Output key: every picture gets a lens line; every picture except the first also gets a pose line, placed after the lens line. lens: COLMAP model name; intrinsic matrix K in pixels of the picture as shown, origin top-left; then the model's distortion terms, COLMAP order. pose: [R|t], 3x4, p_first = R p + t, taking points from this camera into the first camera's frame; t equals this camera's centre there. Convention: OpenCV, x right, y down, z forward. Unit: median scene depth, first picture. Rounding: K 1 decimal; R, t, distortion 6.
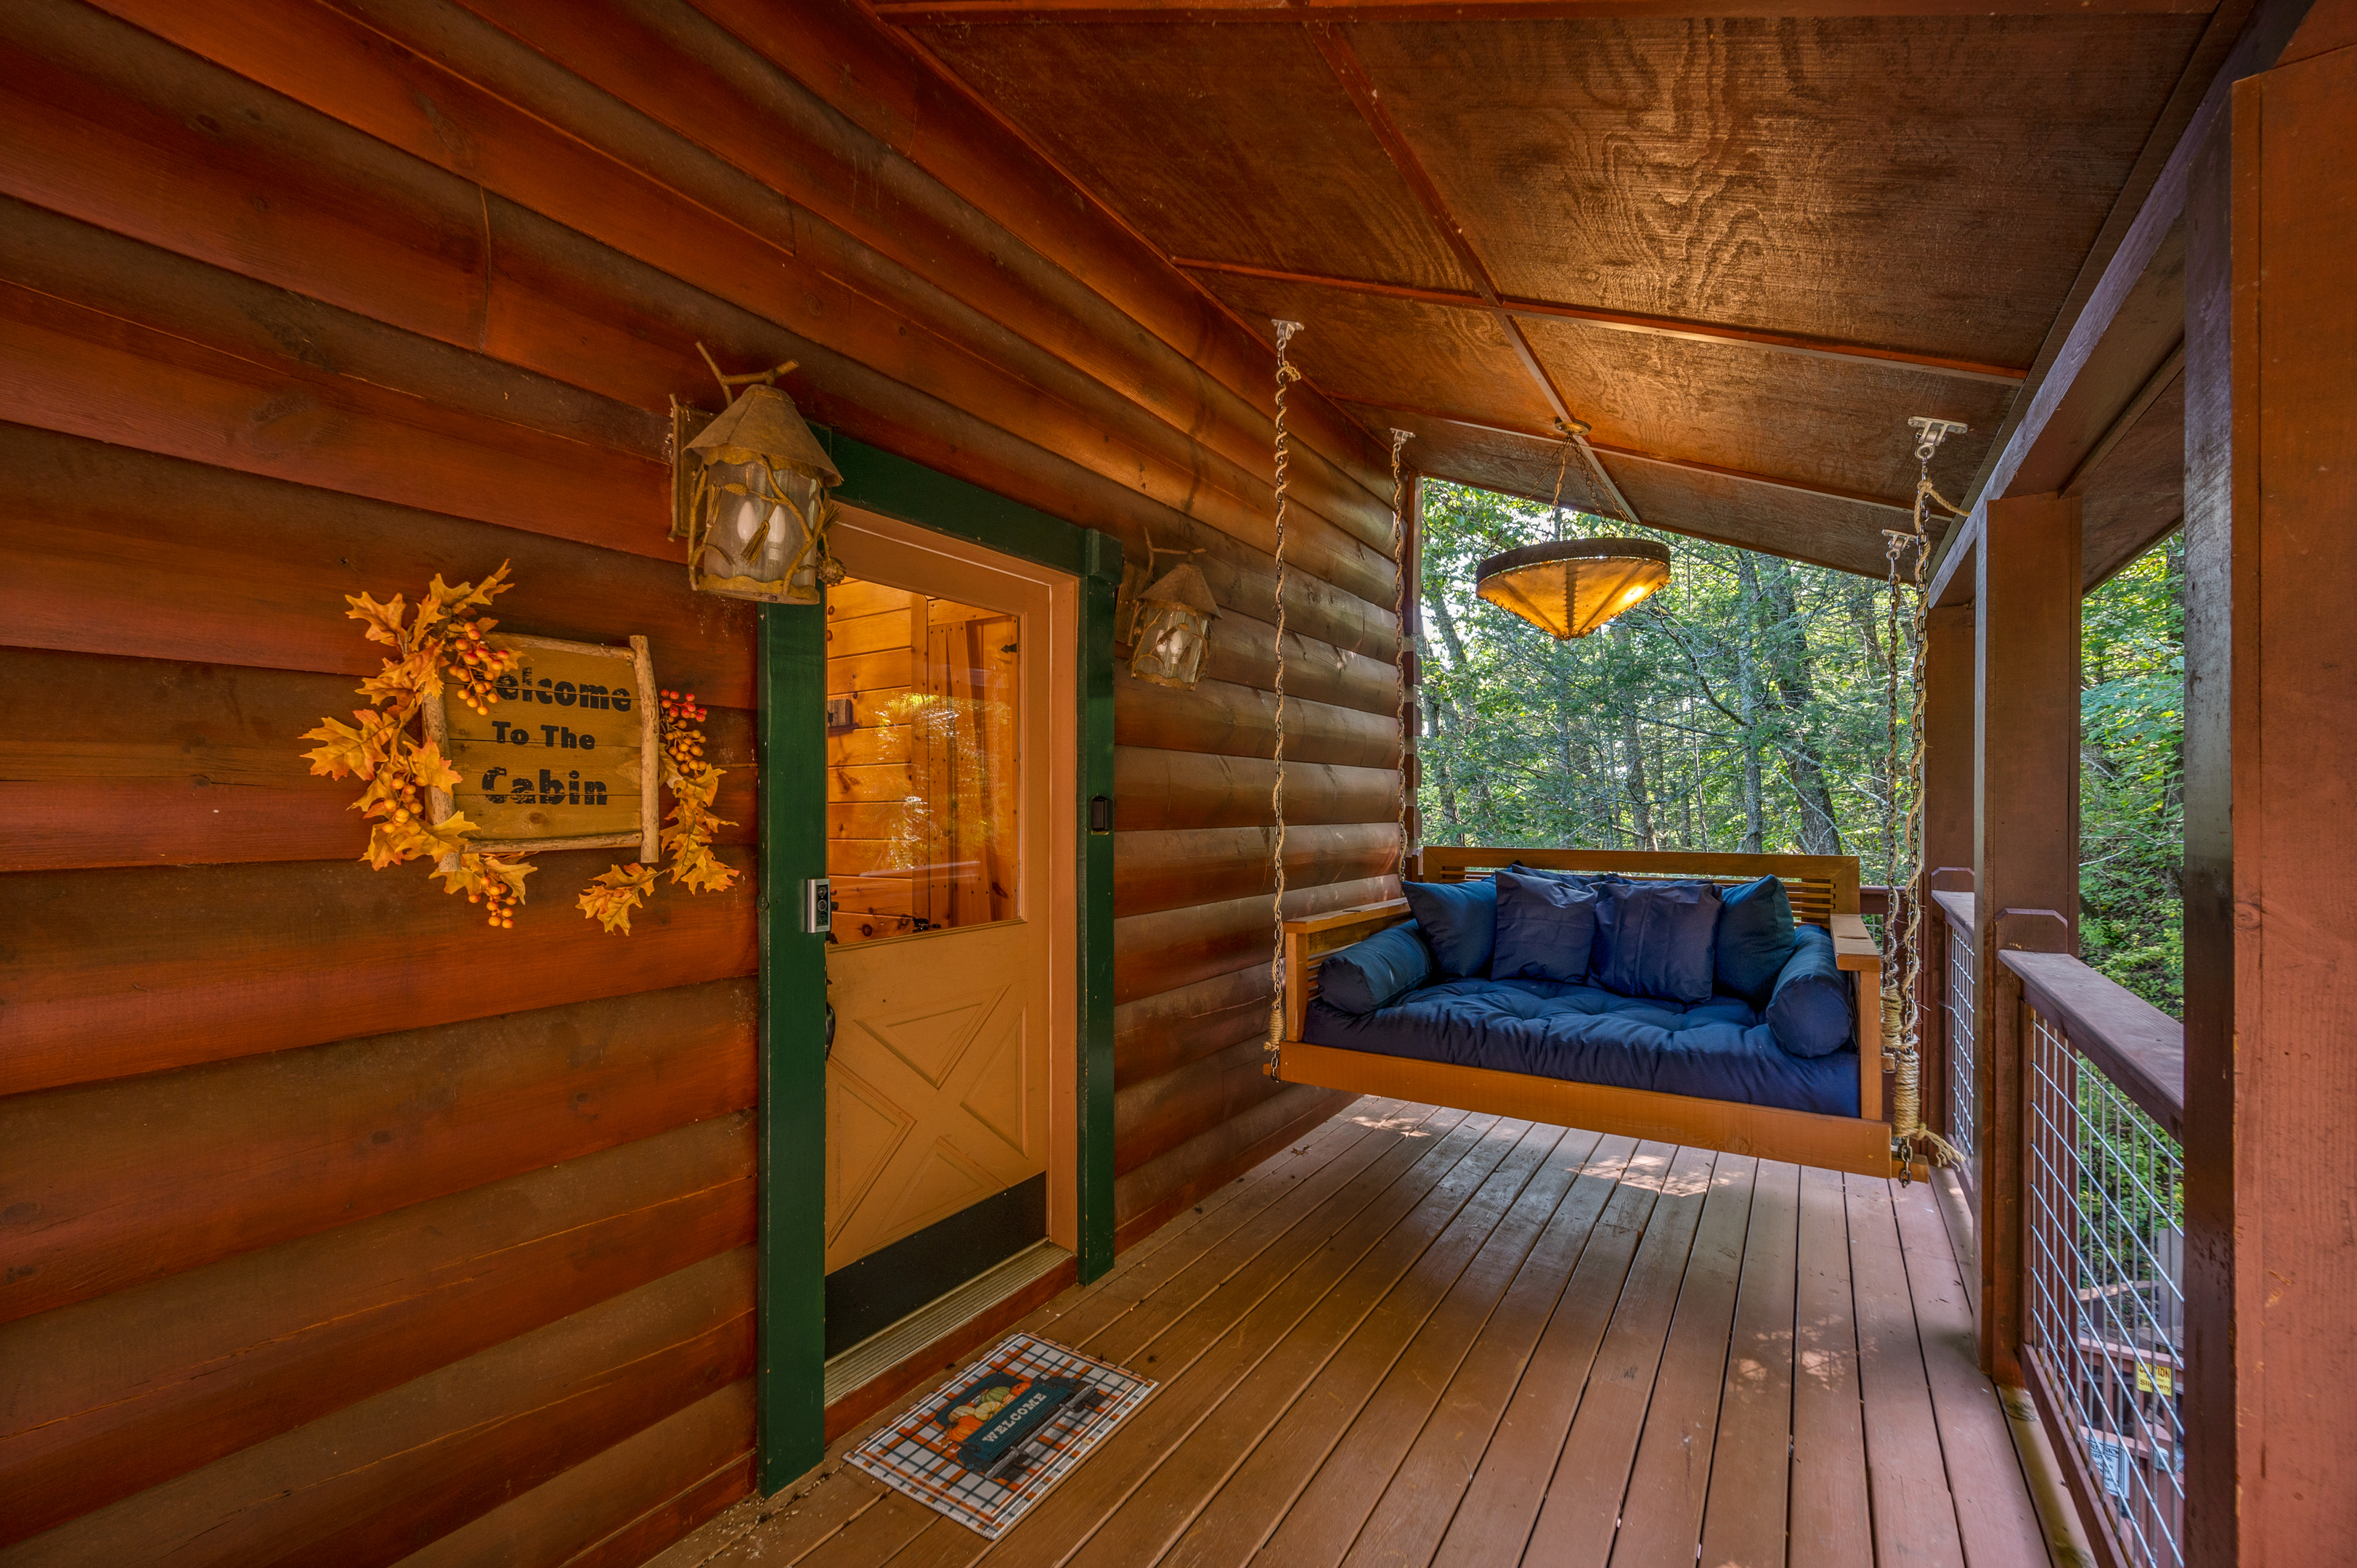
lens RADIAL K [[967.2, 0, 1185.2], [0, 967.2, 807.2], [0, 0, 1]] dist [-0.003008, -0.000416]
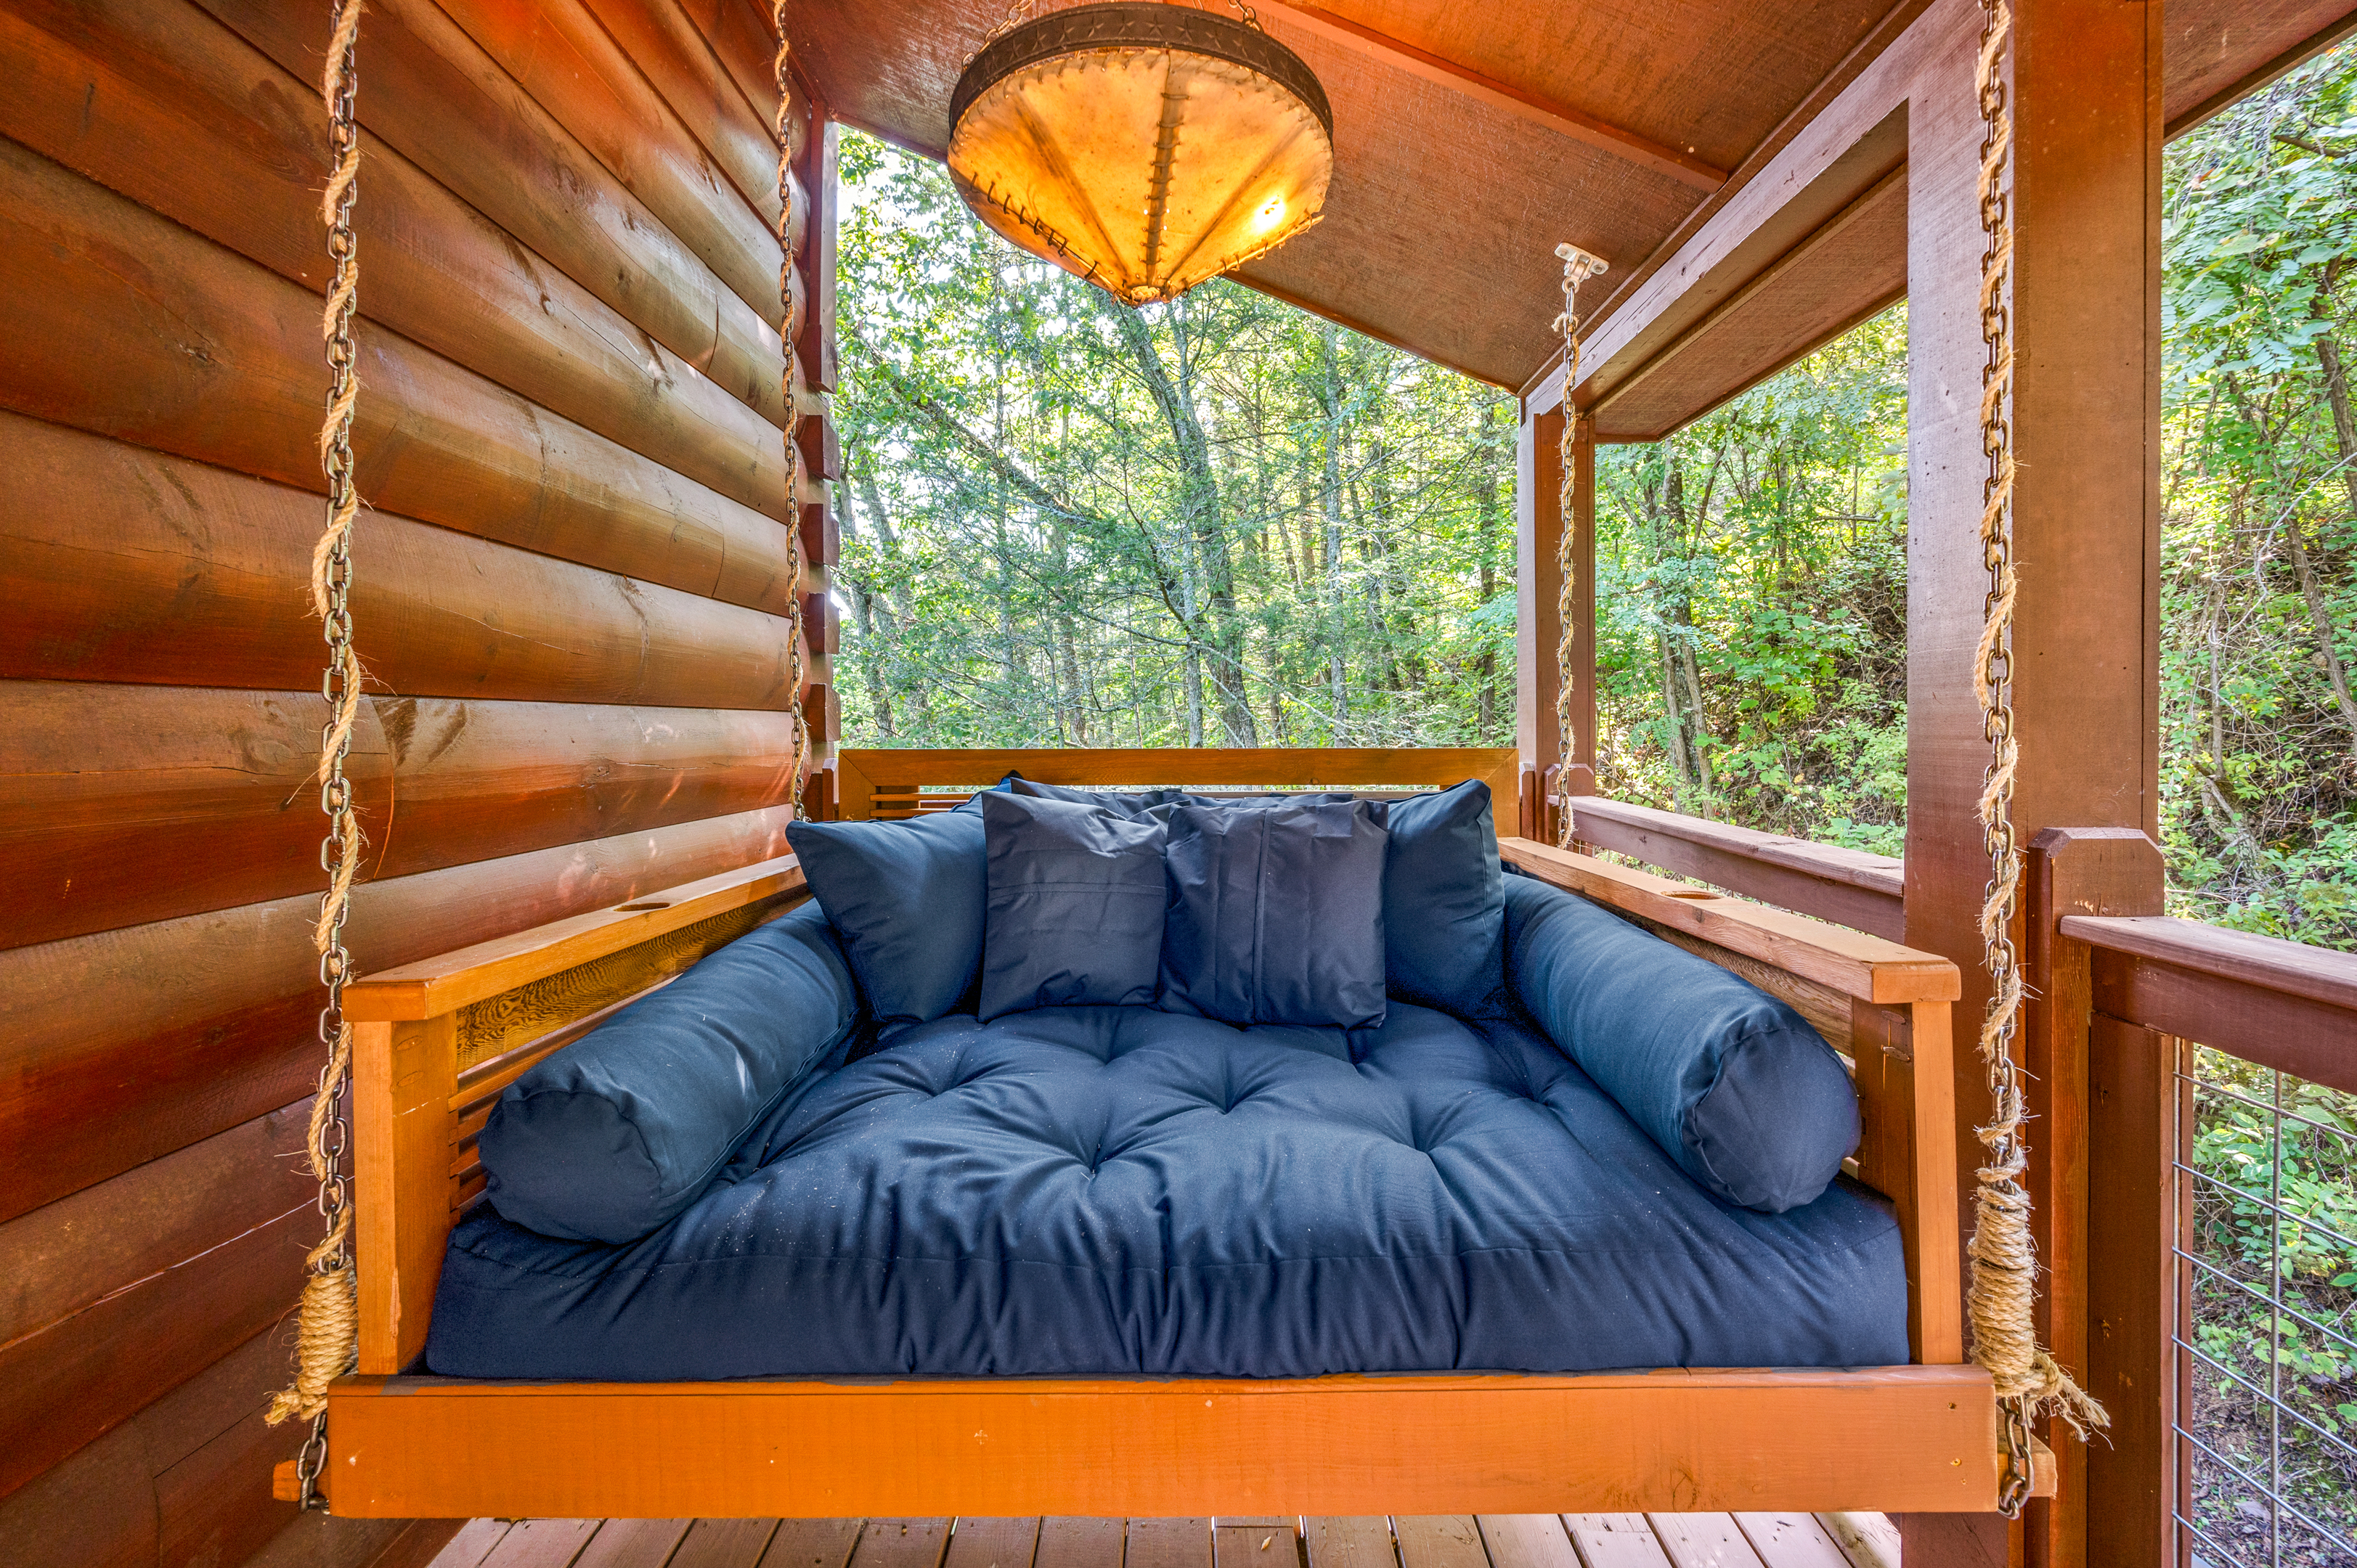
lens RADIAL K [[967.2, 0, 1196.2], [0, 967.2, 742.4], [0, 0, 1]] dist [-0.003008, -0.000416]
pose [[0.836959, -0.010273, 0.547170, 0.149587], [0.002259, 0.999880, 0.015319, 0.035388], [-0.547261, -0.011585, 0.836882, 0.559956]]
